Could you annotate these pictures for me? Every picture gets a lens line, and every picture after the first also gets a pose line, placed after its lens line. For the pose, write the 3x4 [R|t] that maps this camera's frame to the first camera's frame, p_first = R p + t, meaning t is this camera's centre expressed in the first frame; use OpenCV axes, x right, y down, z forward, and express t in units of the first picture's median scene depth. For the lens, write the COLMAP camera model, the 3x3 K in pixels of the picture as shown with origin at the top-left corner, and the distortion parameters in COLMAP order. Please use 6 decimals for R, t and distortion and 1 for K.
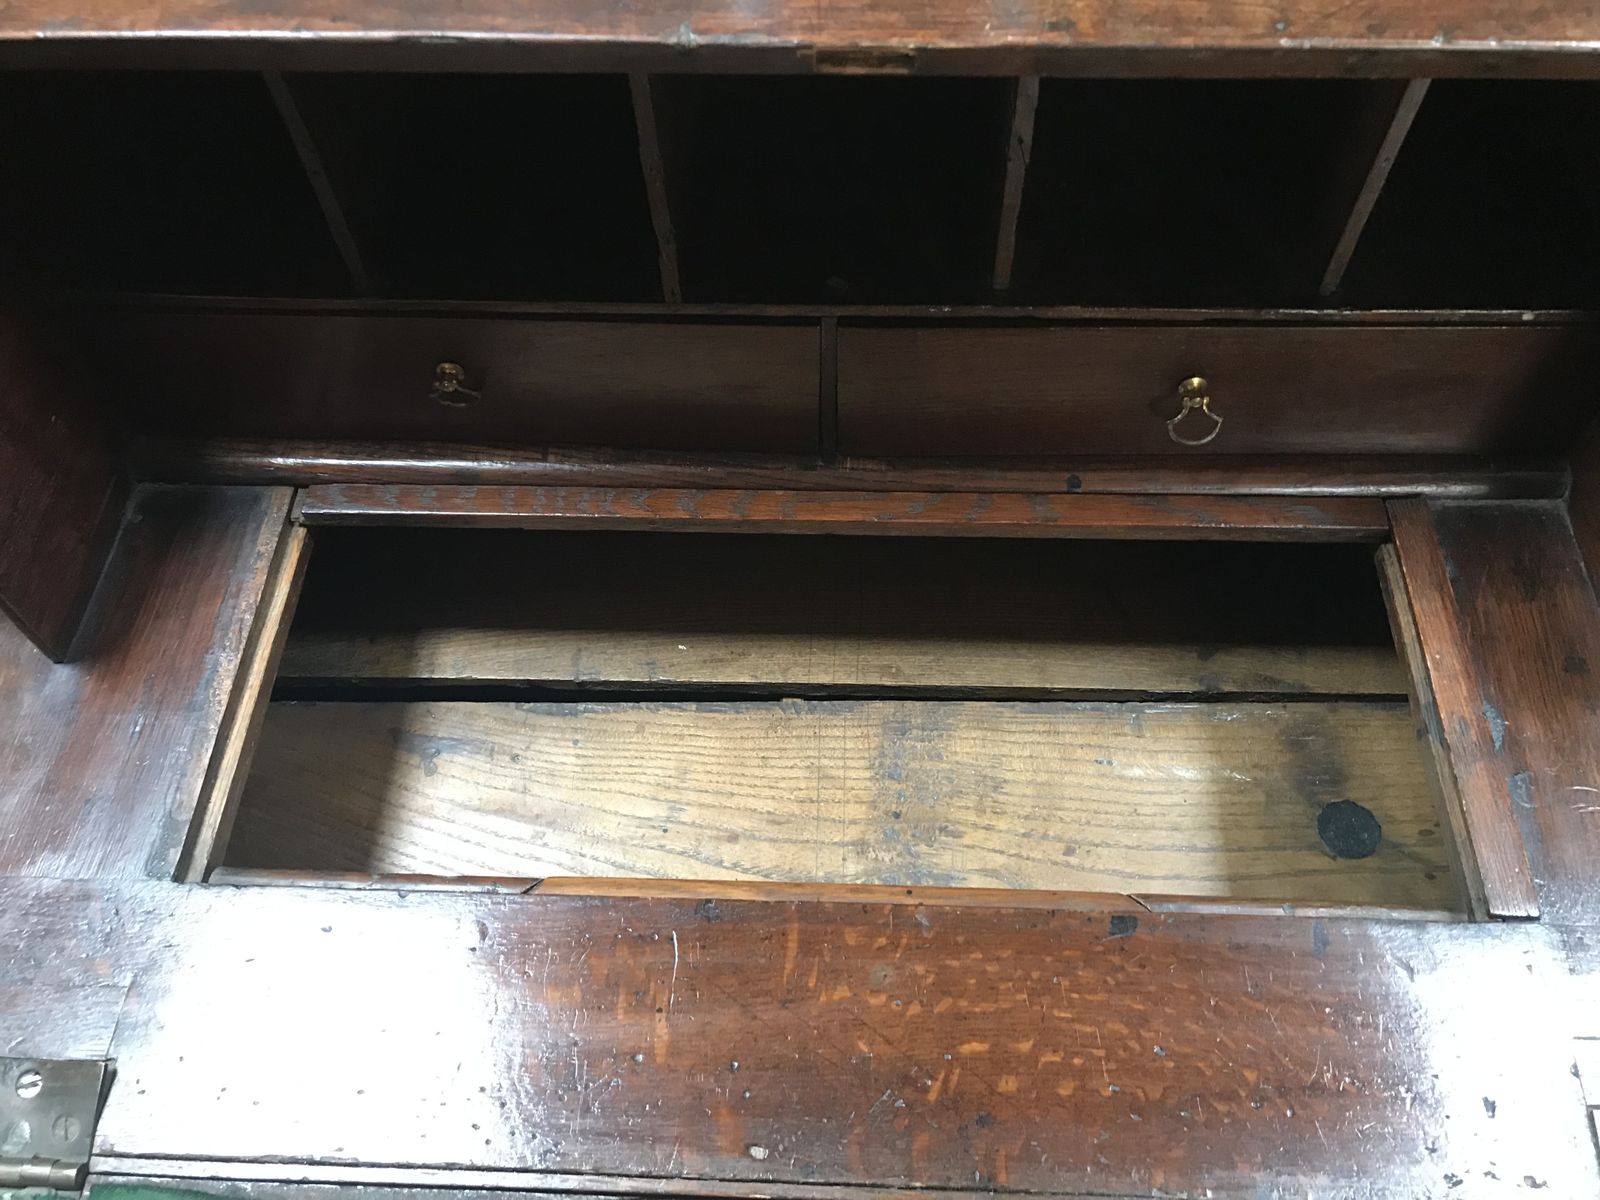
lens RADIAL K [[1331.6, 0, 798.7], [0, 1331.6, 602.4], [0, 0, 1]] dist [0.003308, -0.003378]
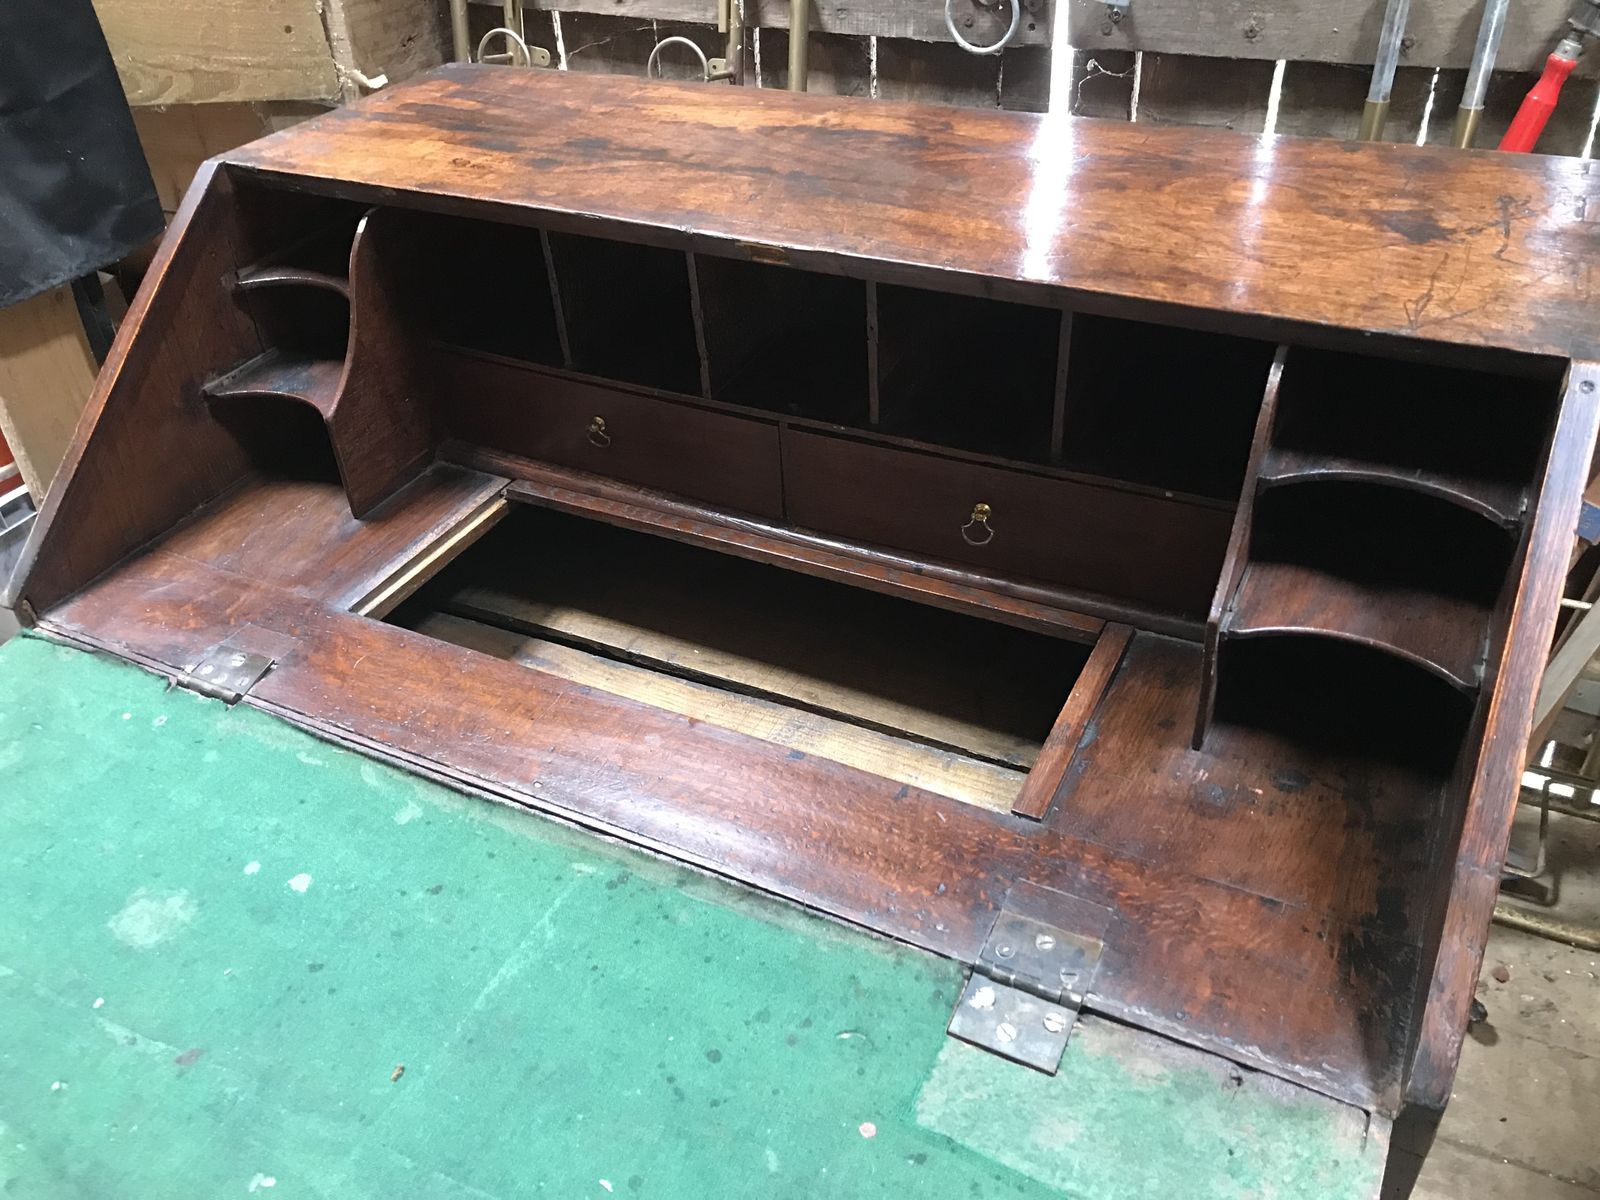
lens RADIAL K [[1283.5, 0, 794.1], [0, 1283.5, 597.8], [0, 0, 1]] dist [0.040658, -0.029077]
pose [[0.912137, 0.230269, -0.339090, 0.586392], [-0.330470, 0.902544, -0.276050, 0.405859], [0.242478, 0.363854, 0.899341, -0.395210]]
